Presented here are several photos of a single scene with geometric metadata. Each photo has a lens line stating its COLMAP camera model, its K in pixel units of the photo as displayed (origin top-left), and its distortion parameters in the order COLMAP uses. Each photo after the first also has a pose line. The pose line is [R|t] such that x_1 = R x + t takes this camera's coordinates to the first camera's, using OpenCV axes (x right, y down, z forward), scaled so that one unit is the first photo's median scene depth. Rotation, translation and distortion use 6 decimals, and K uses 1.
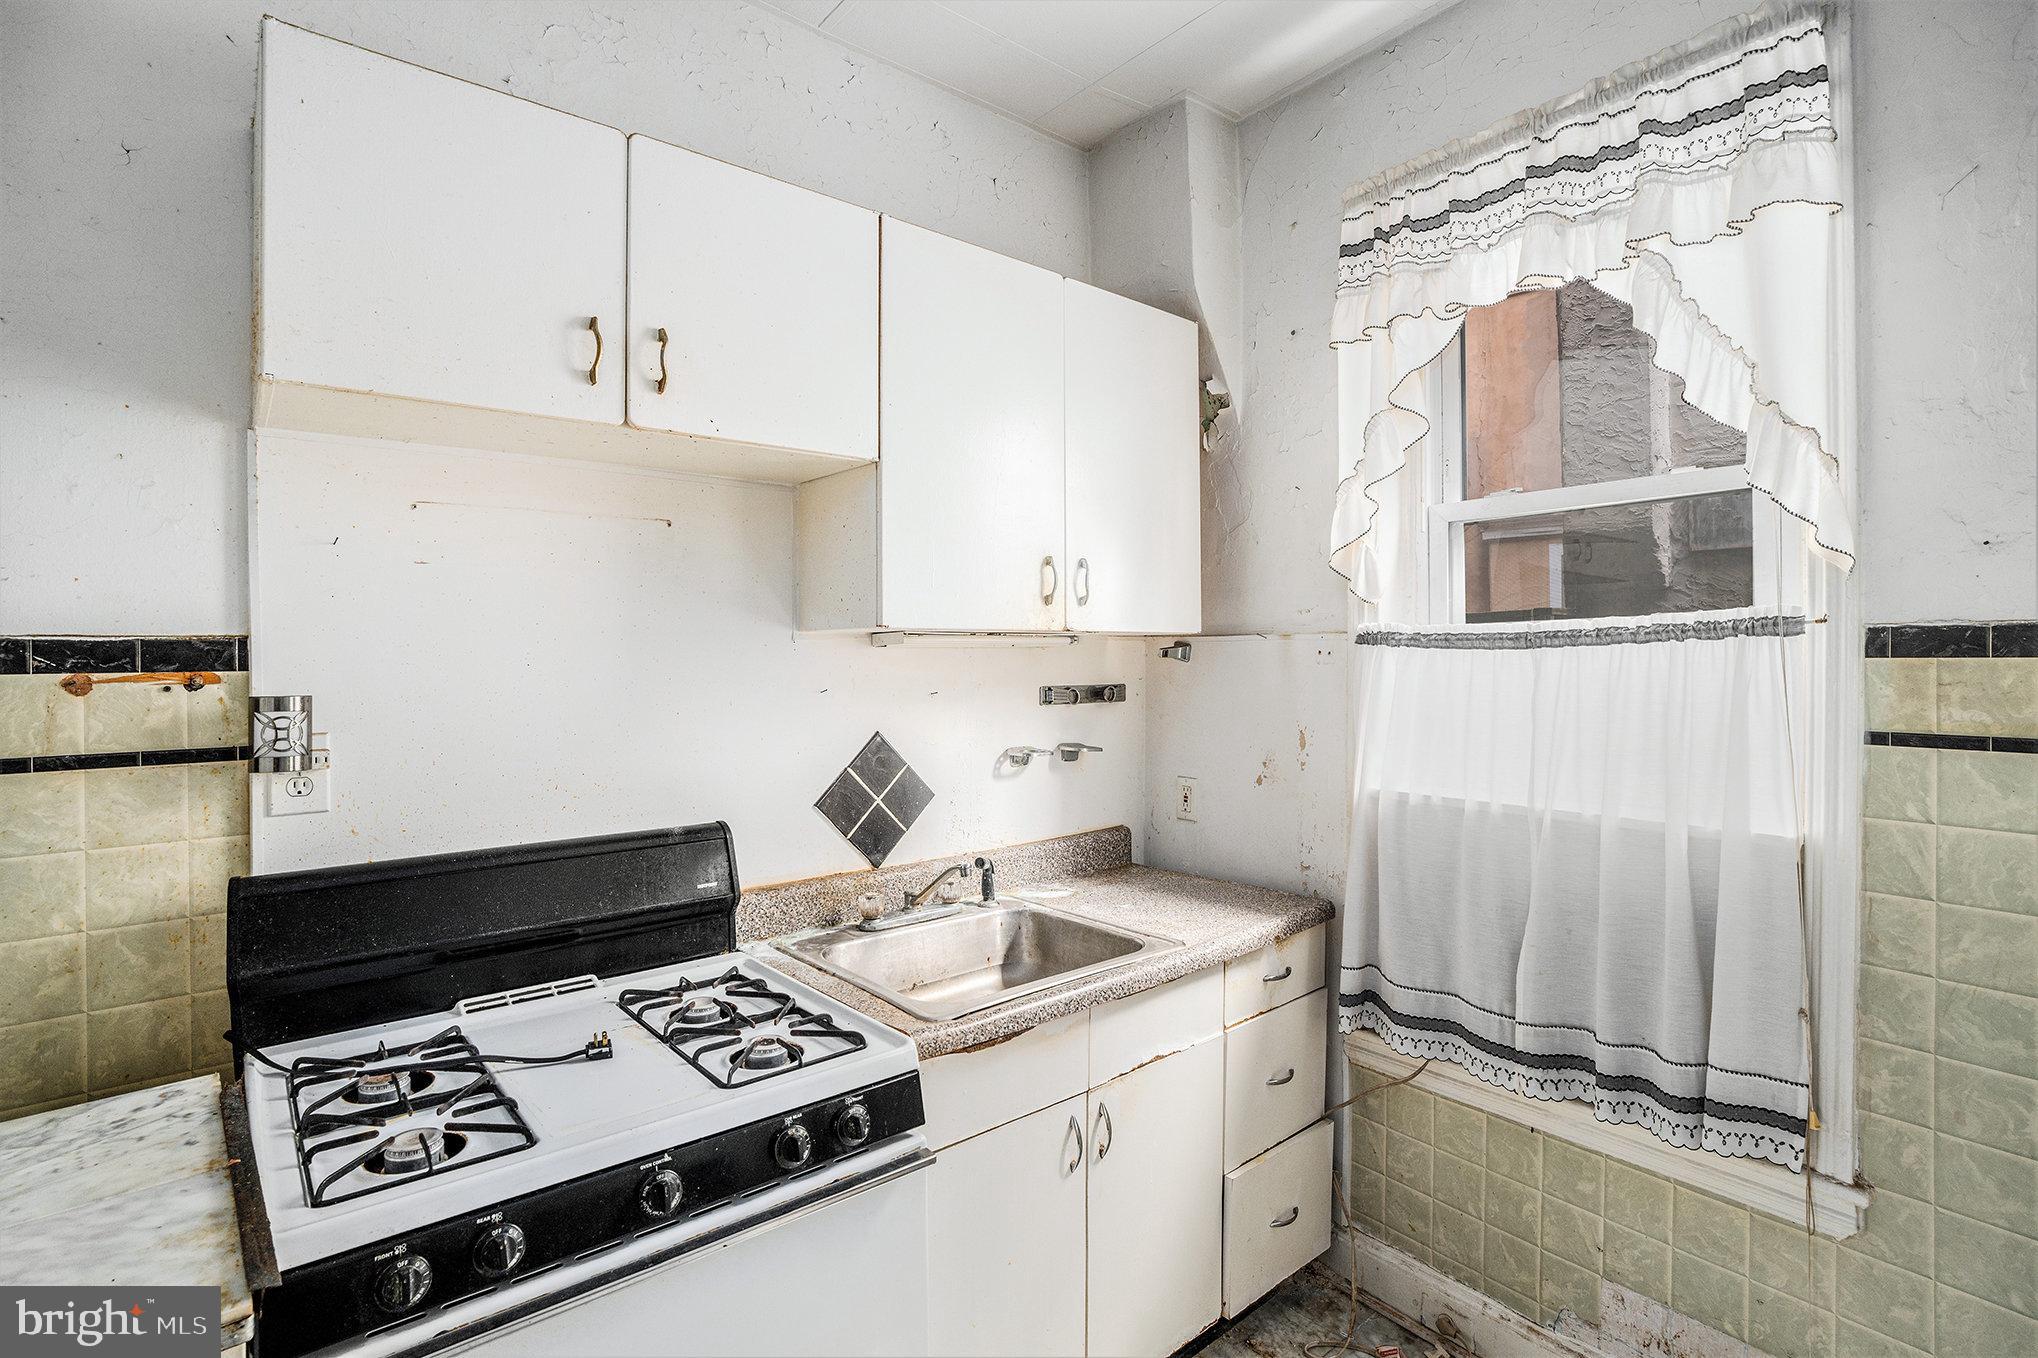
lens RADIAL K [[962.0, 0, 1015.4], [0, 962.0, 663.6], [0, 0, 1]] dist [-0.032307, 0.016265]
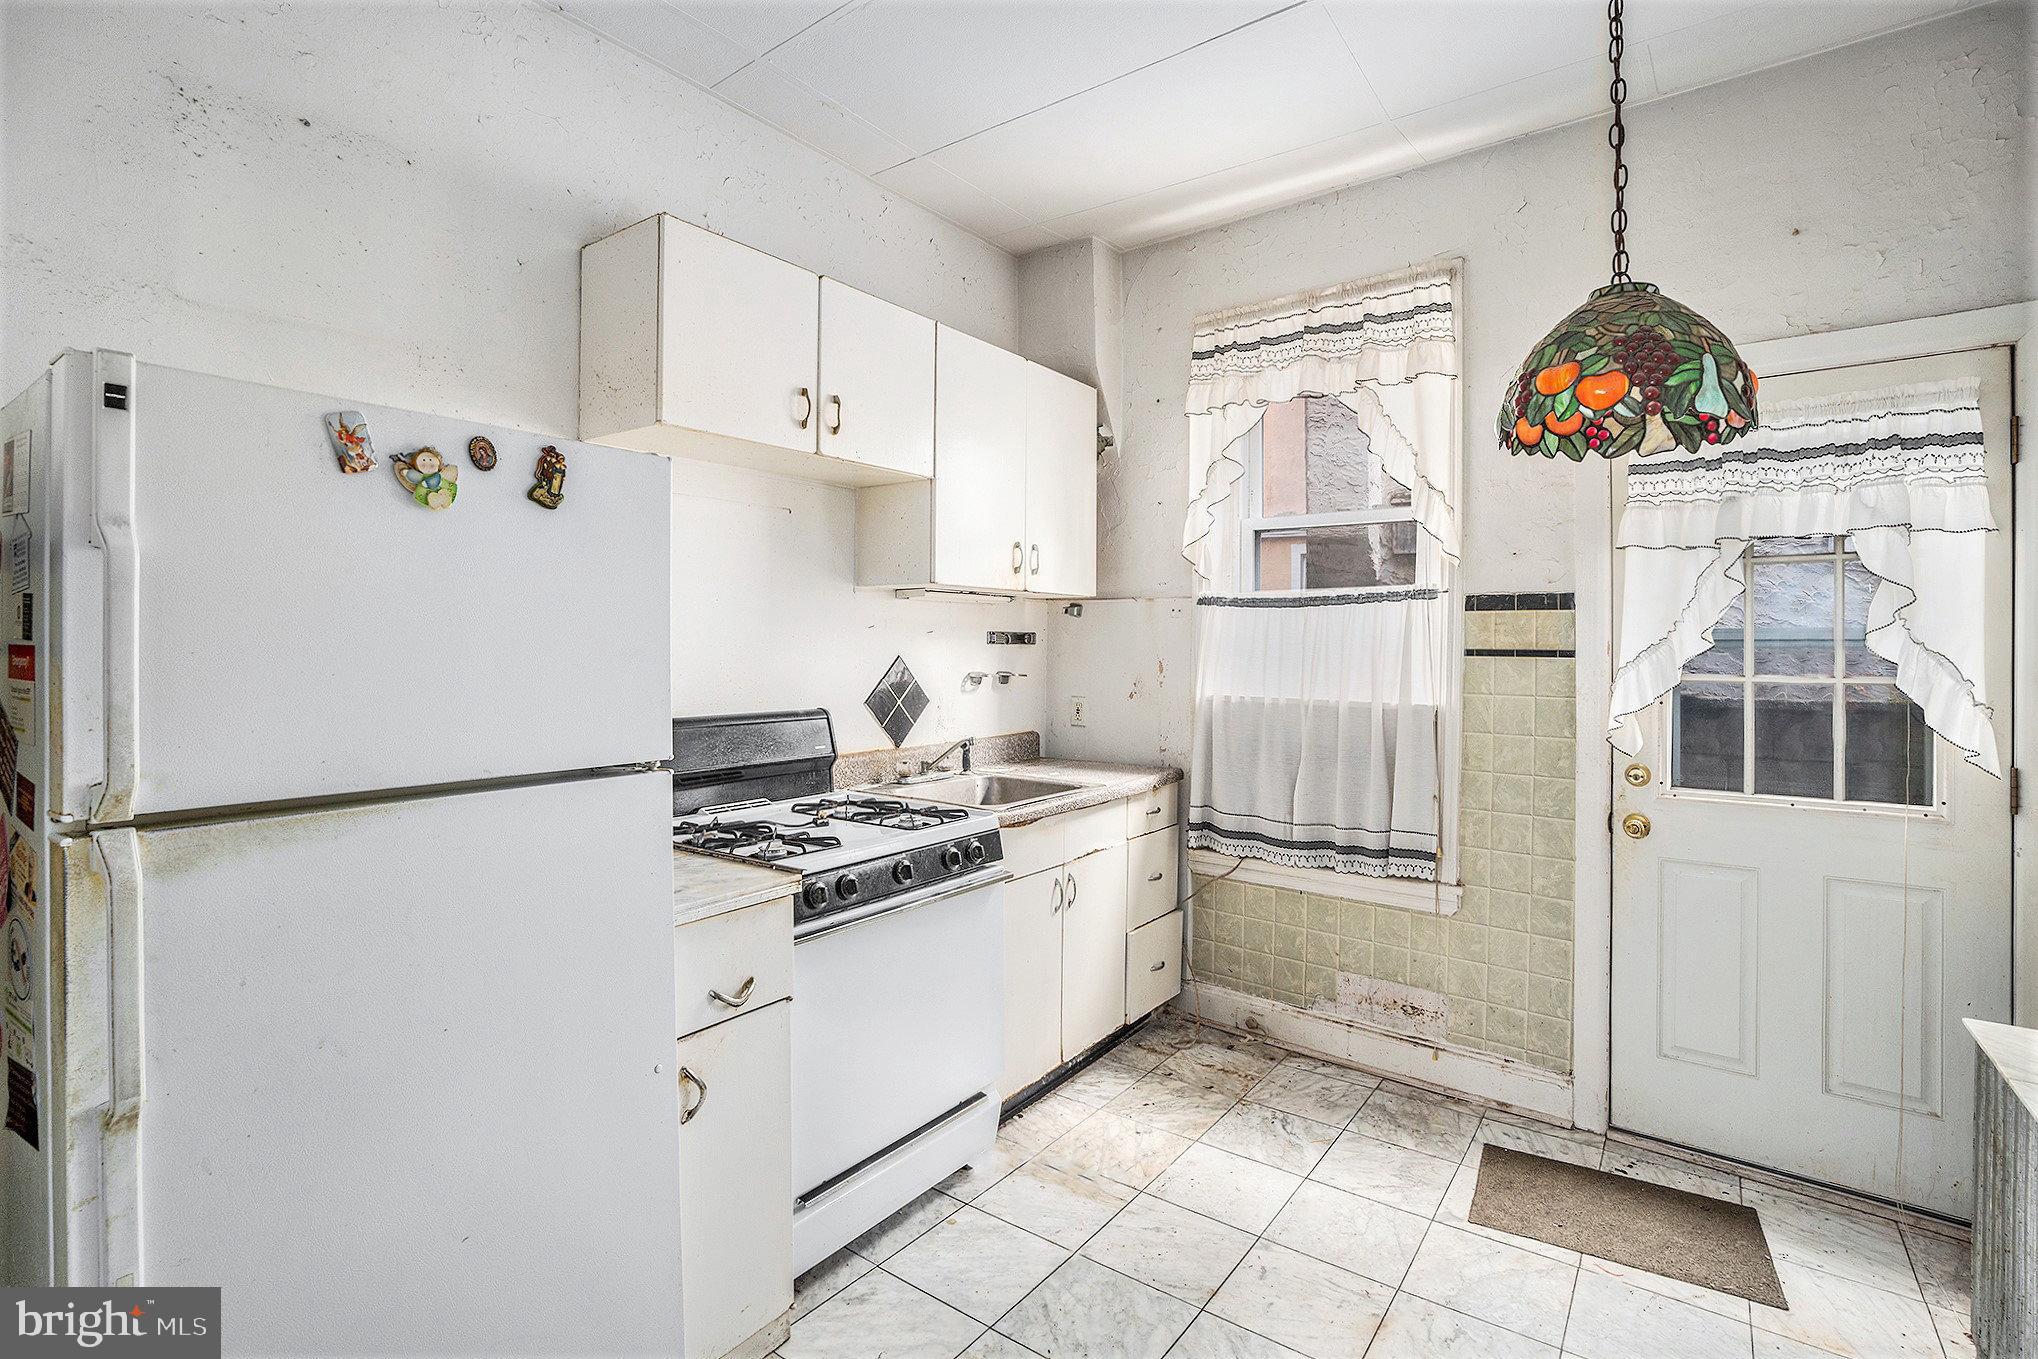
lens RADIAL K [[960.3, 0, 1021.6], [0, 960.3, 642.9], [0, 0, 1]] dist [-0.001094, -0.000042]
pose [[0.968826, 0.012674, 0.247416, -0.360125], [-0.011743, 0.999917, -0.005237, 0.061722], [-0.247462, 0.002168, 0.968895, -0.525509]]
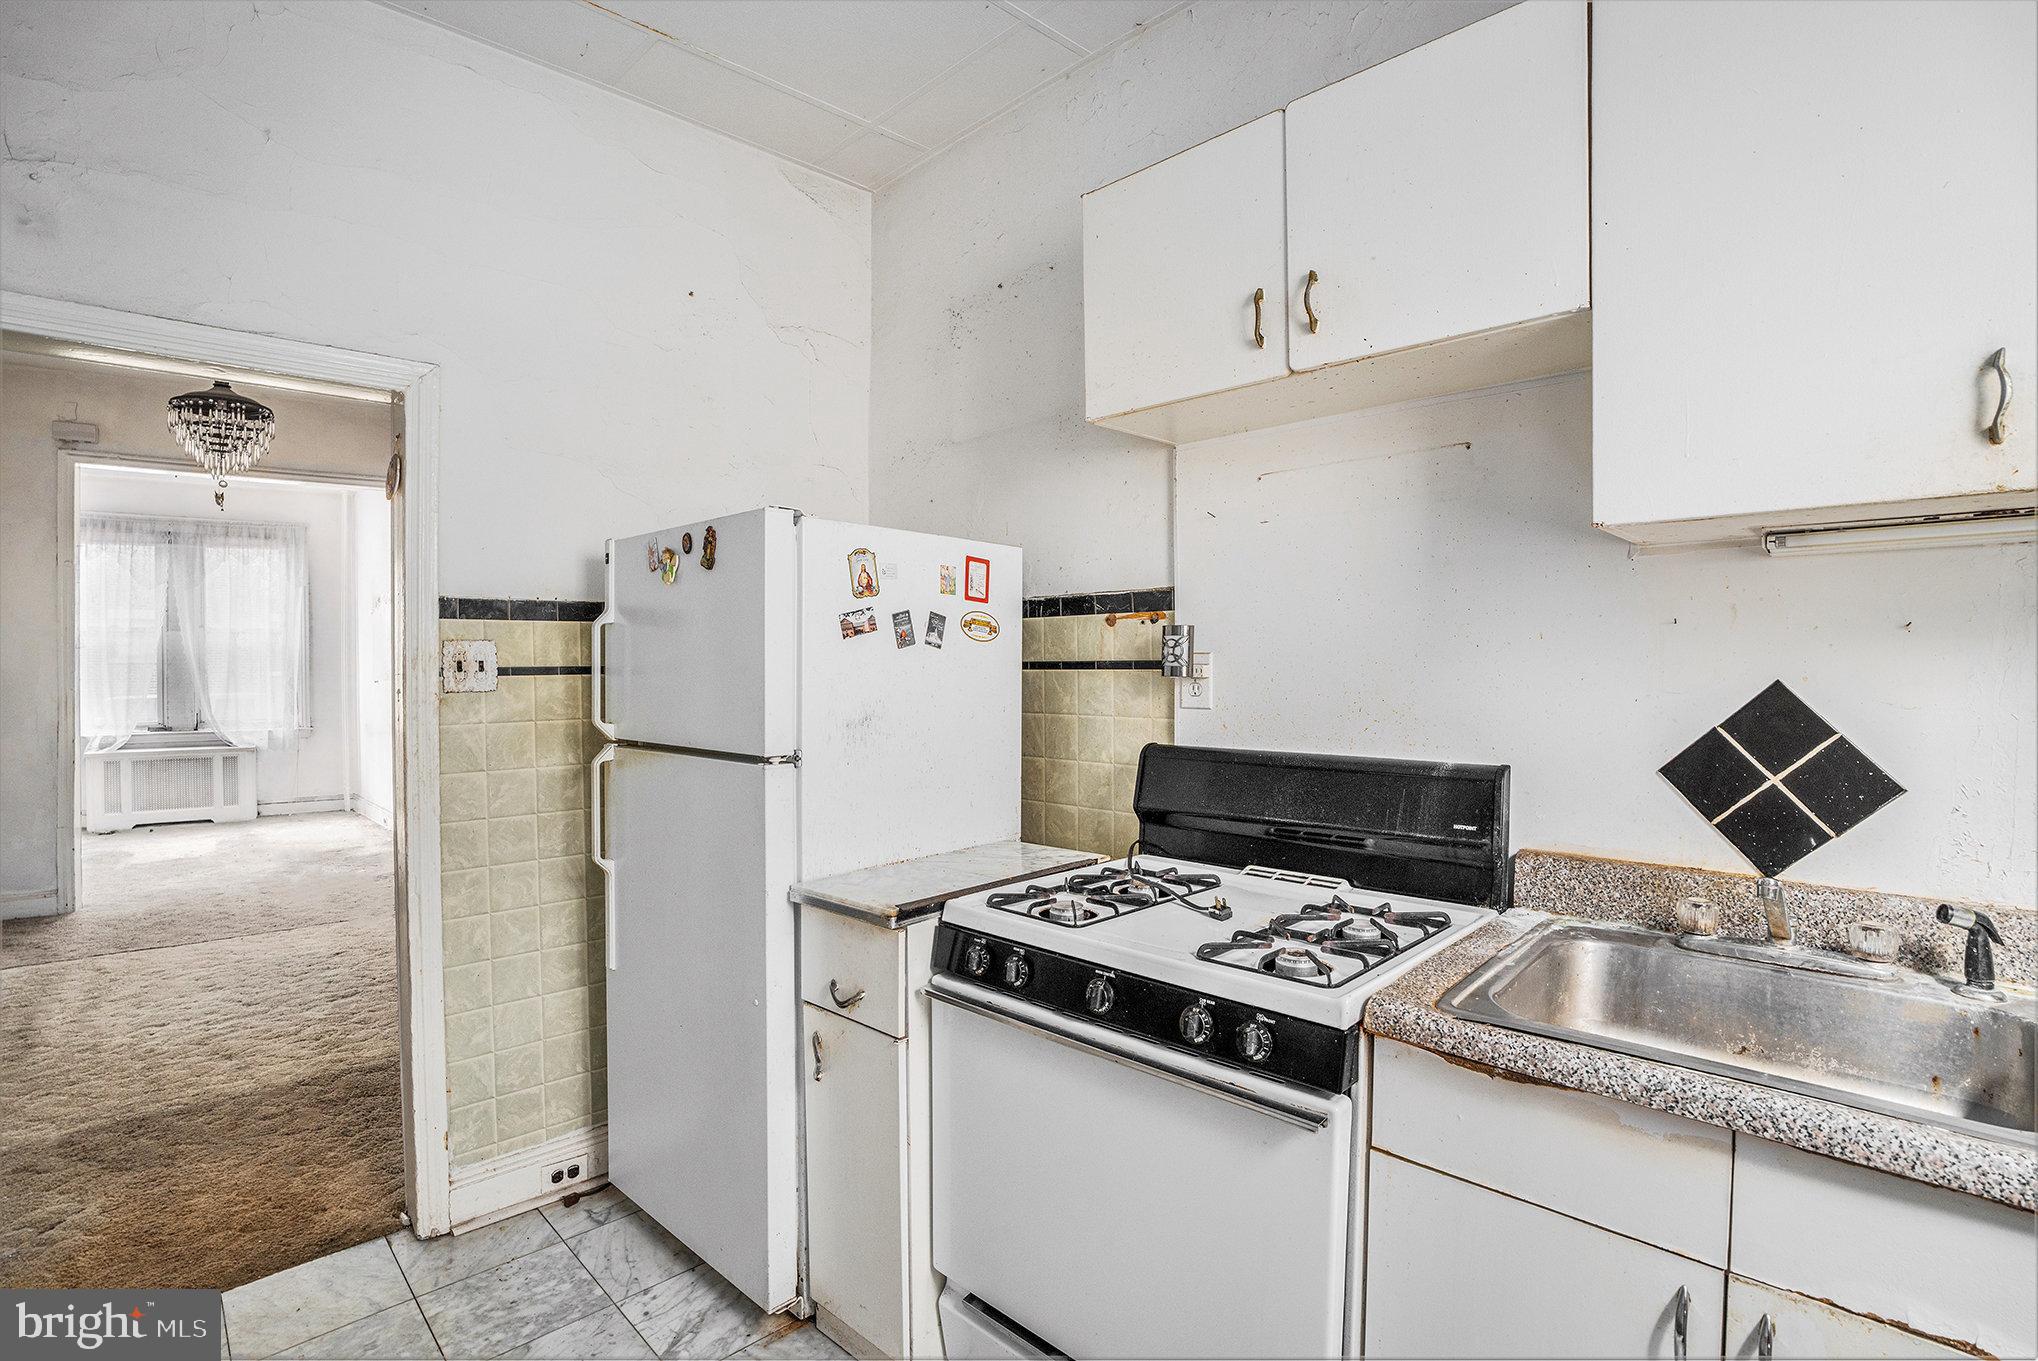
lens RADIAL K [[999.4, 0, 1021.2], [0, 999.4, 667.2], [0, 0, 1]] dist [-0.002536, -0.000622]
pose [[0.115952, 0.016103, -0.993124, 0.541646], [0.004904, 0.999847, 0.016784, 0.052173], [0.993243, -0.006816, 0.115855, 0.425904]]
